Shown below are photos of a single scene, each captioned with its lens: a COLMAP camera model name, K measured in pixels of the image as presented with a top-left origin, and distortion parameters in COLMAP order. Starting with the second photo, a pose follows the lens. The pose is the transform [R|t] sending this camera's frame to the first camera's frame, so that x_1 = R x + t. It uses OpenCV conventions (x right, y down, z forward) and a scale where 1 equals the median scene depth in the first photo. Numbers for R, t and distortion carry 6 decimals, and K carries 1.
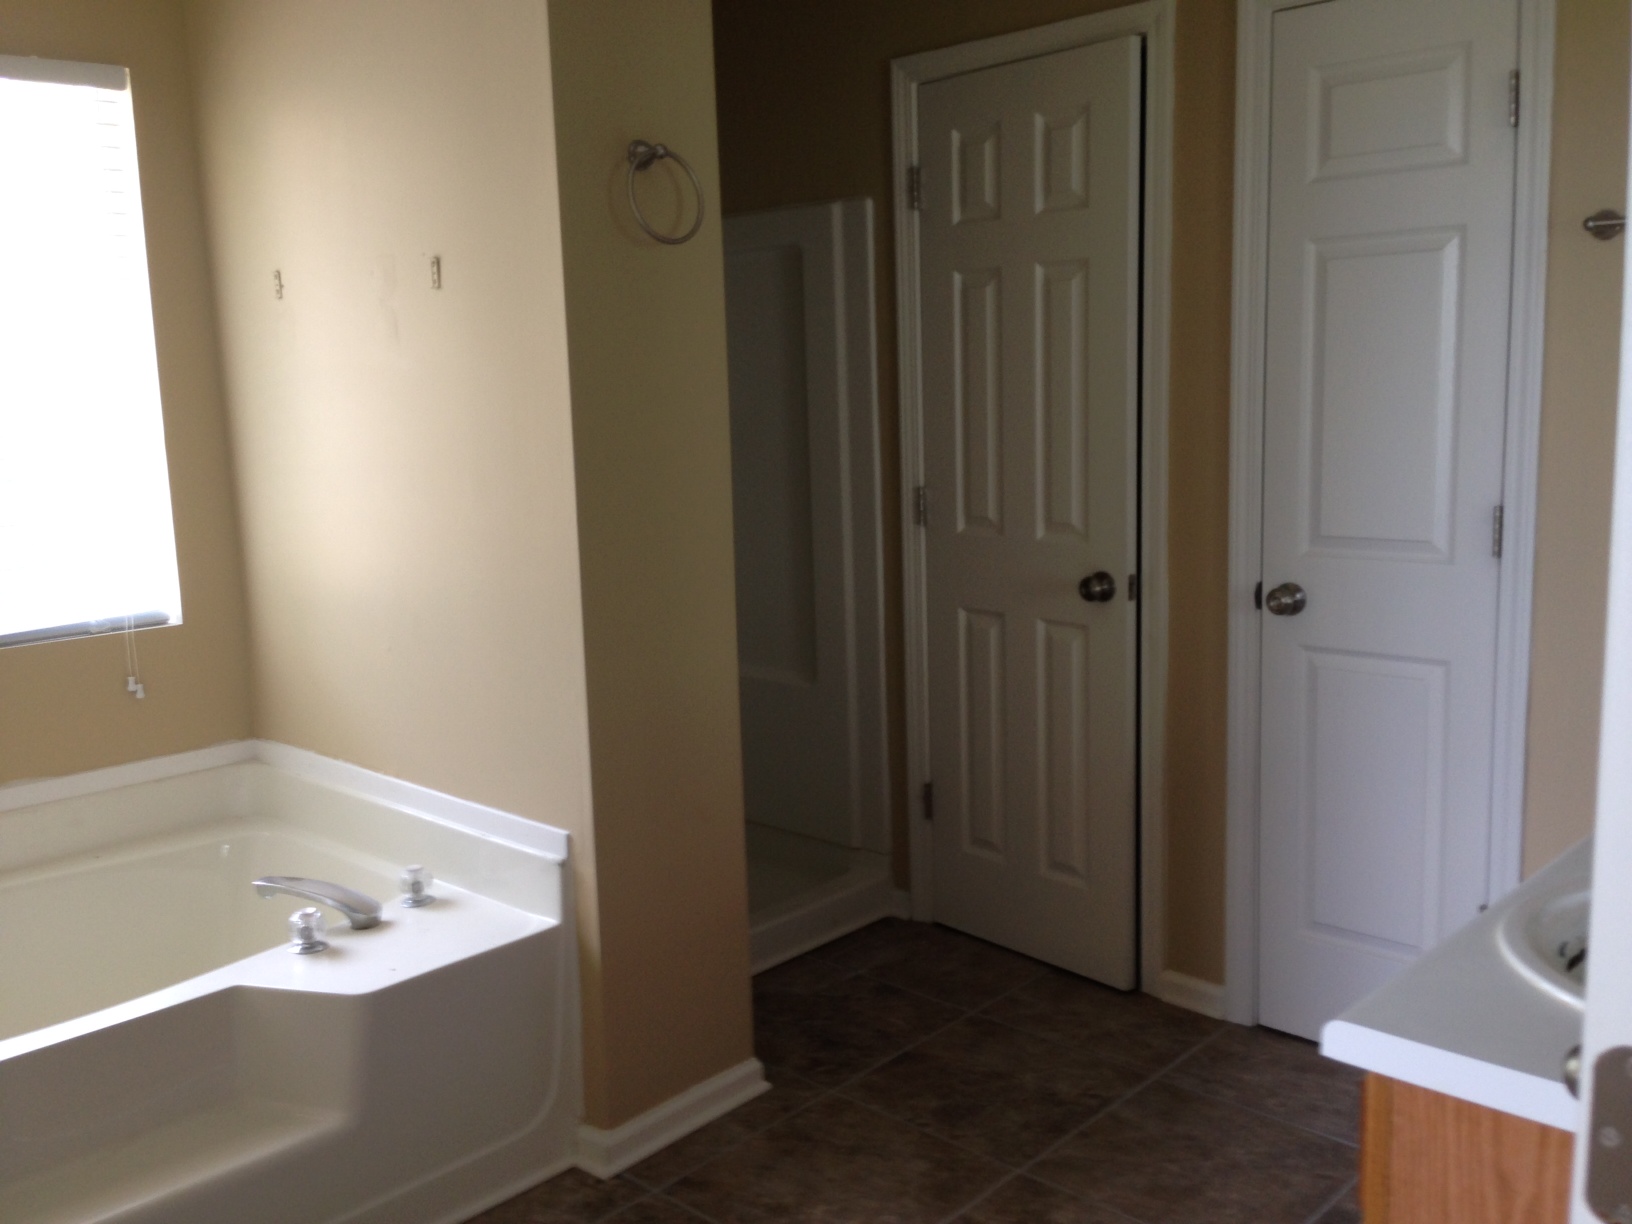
lens RADIAL K [[1506.7, 0, 822.9], [0, 1506.7, 618.0], [0, 0, 1]] dist [0.113483, -0.186728]
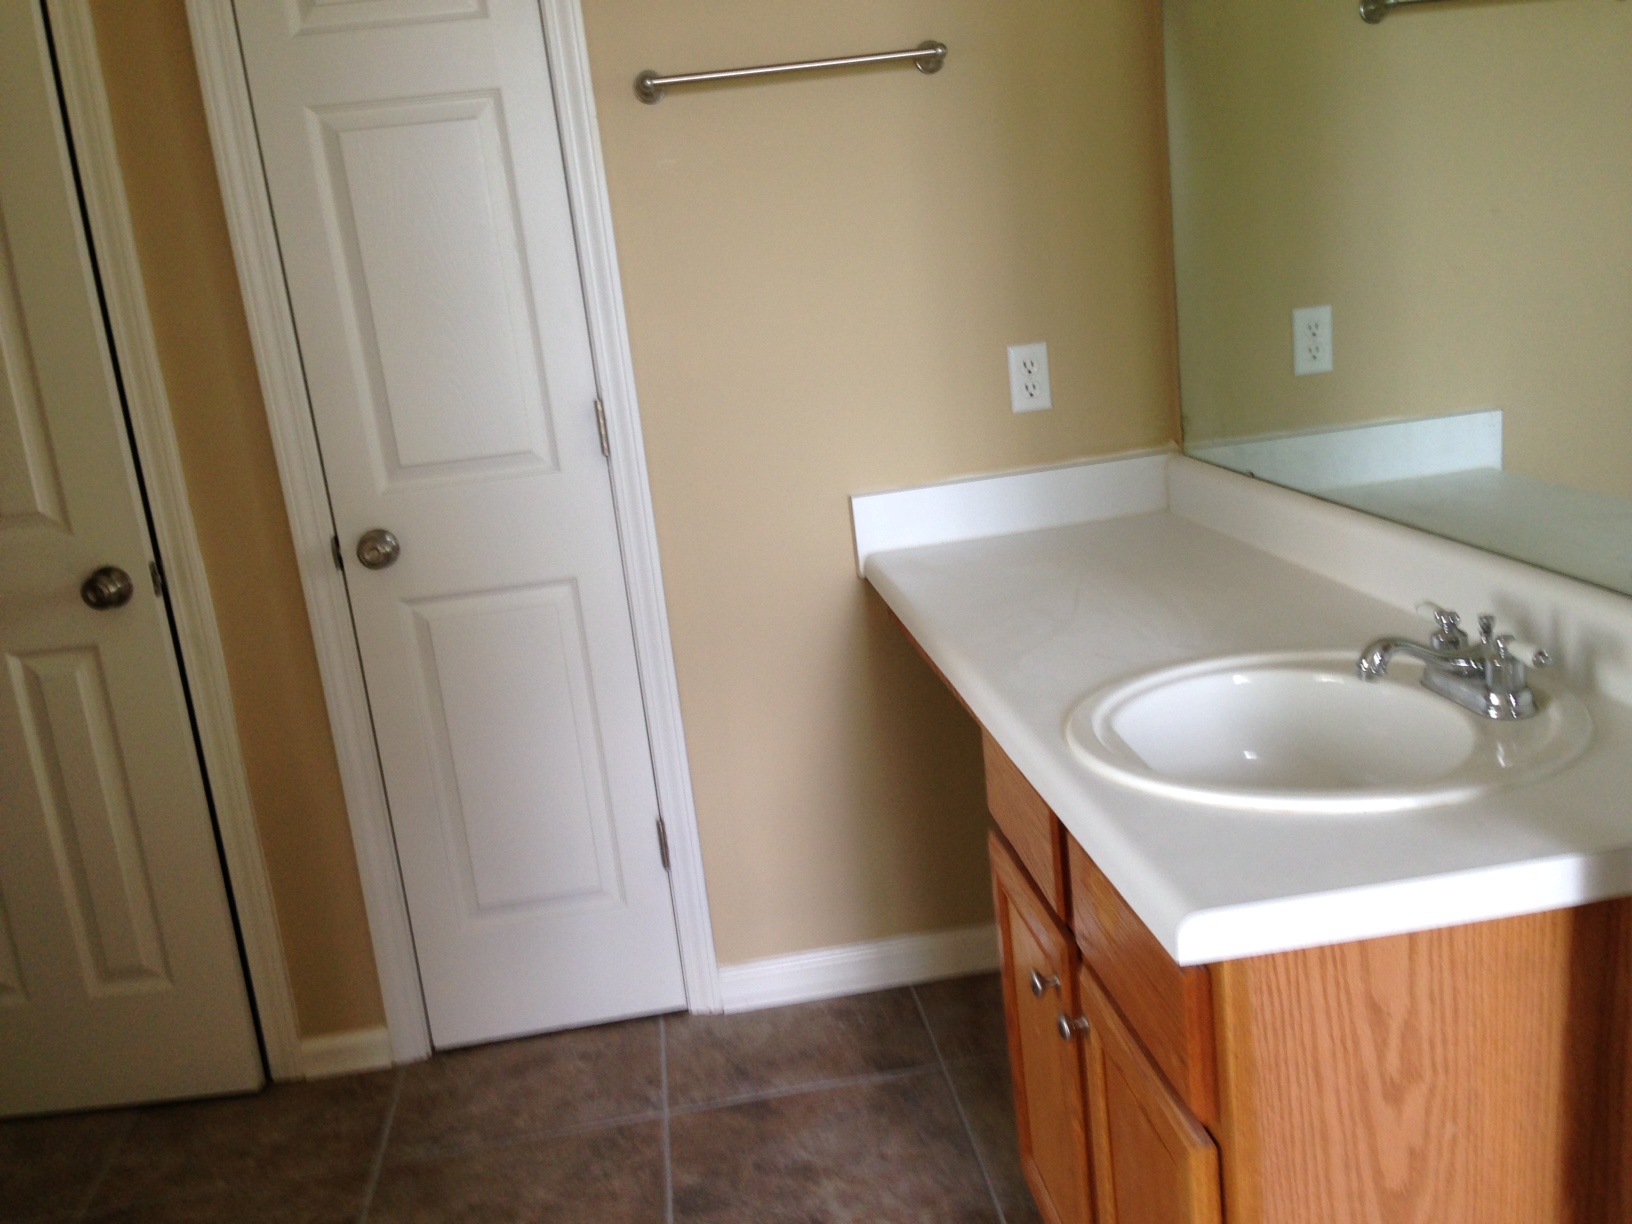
lens RADIAL K [[1506.7, 0, 822.9], [0, 1506.7, 618.0], [0, 0, 1]] dist [0.113483, -0.186728]
pose [[0.626152, -0.220822, 0.747777, -0.168781], [0.215104, 0.970761, 0.106553, -0.011488], [-0.749442, 0.094132, 0.655344, 0.272257]]
